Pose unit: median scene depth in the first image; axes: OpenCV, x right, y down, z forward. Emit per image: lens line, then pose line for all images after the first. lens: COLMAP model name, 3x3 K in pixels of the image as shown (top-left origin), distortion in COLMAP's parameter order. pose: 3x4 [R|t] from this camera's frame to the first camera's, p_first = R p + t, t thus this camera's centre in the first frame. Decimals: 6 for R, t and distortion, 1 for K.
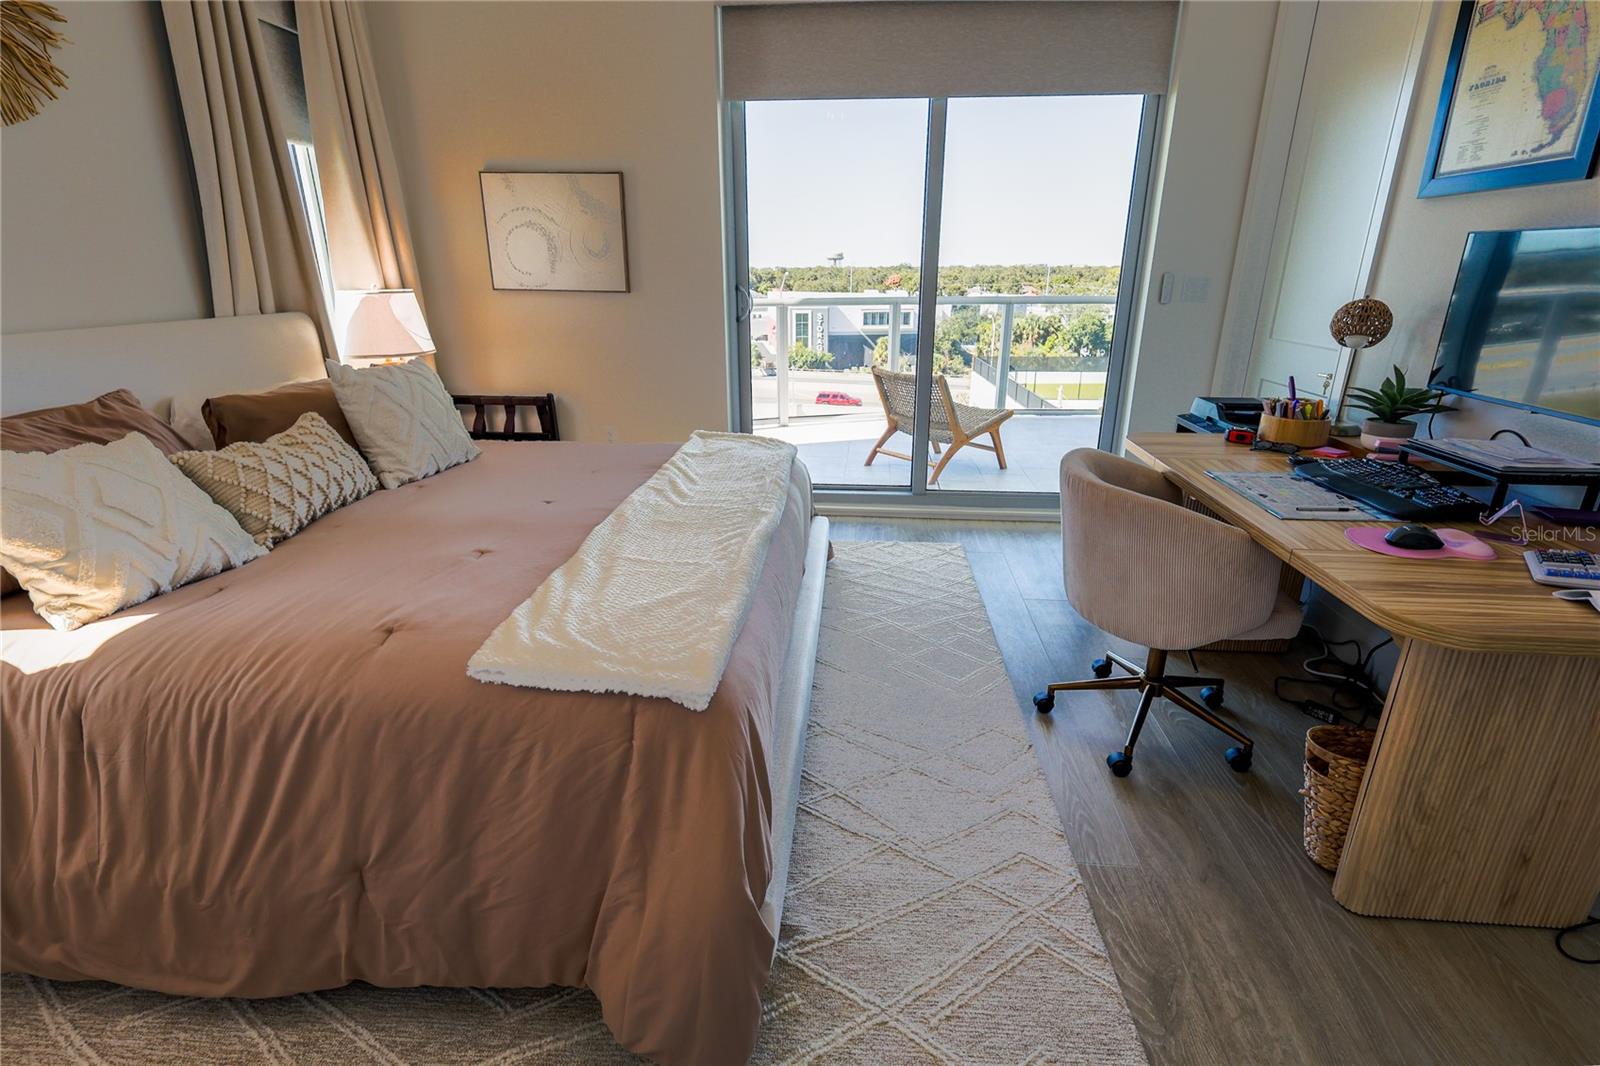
lens RADIAL K [[761.2, 0, 792.5], [0, 761.2, 524.1], [0, 0, 1]] dist [0.003249, 0.000993]
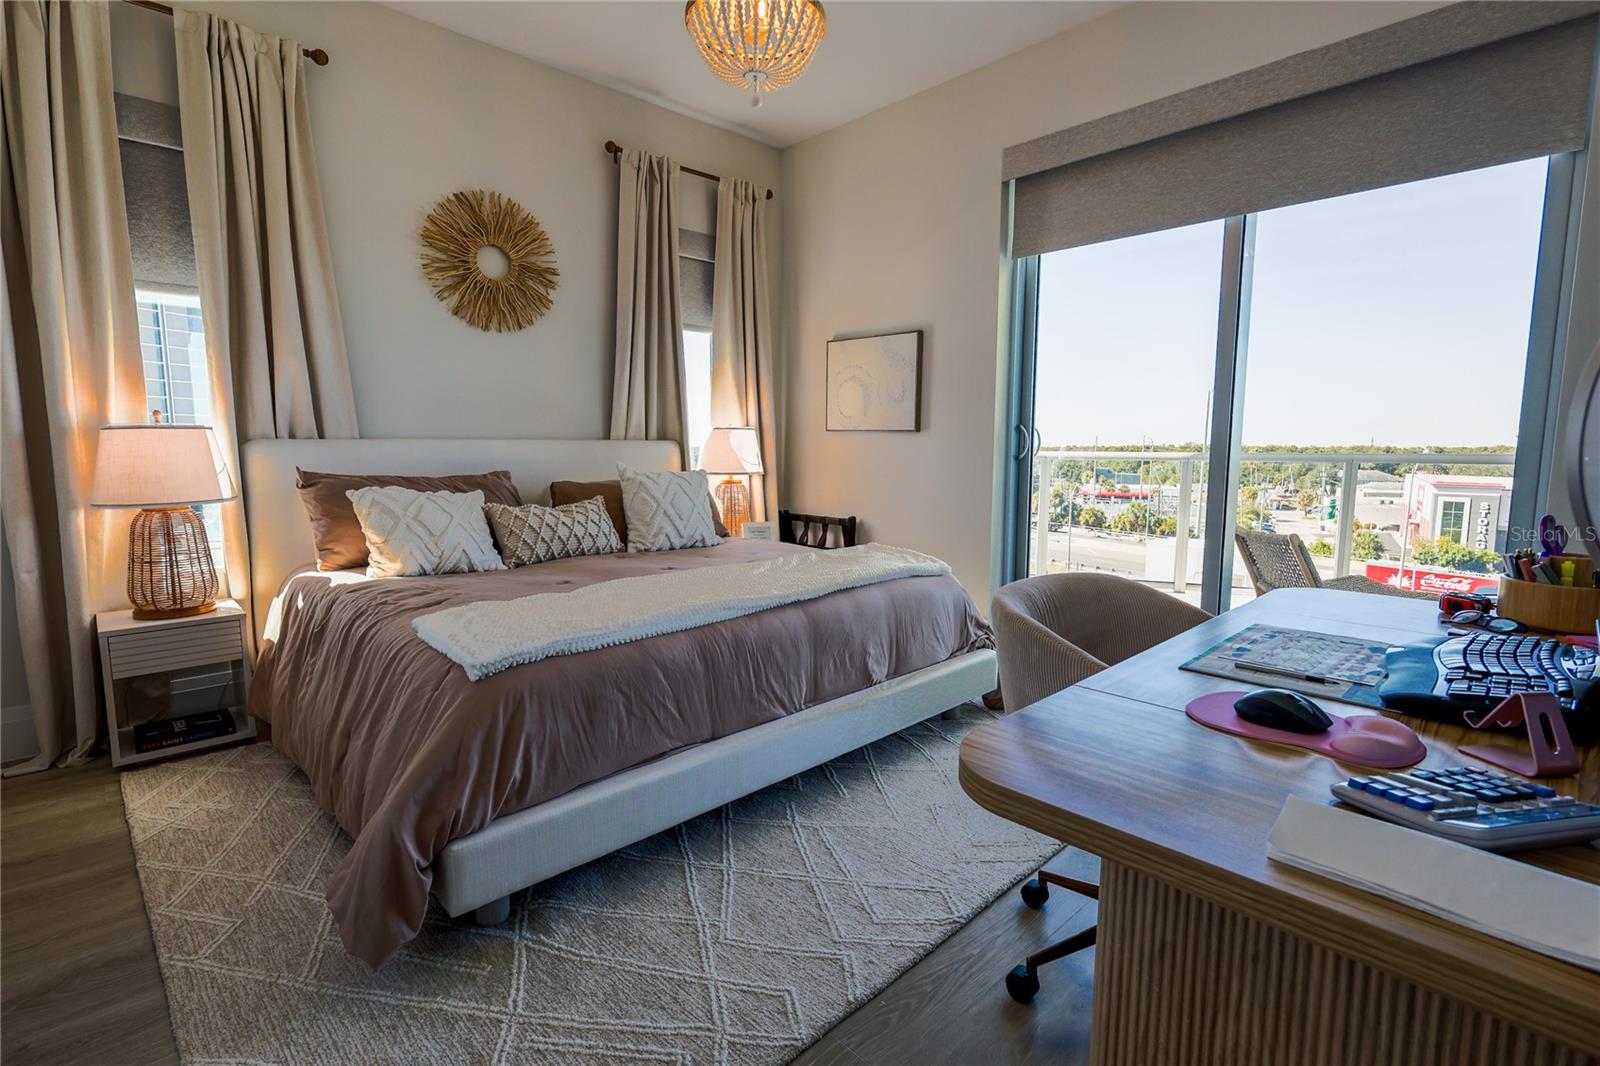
lens RADIAL K [[743.4, 0, 803.9], [0, 743.4, 532.0], [0, 0, 1]] dist [-0.000375, -0.000585]
pose [[0.753560, 0.076730, -0.652886, 0.417451], [-0.211748, 0.968563, -0.130570, 0.017168], [0.622343, 0.236640, 0.746117, 0.132121]]
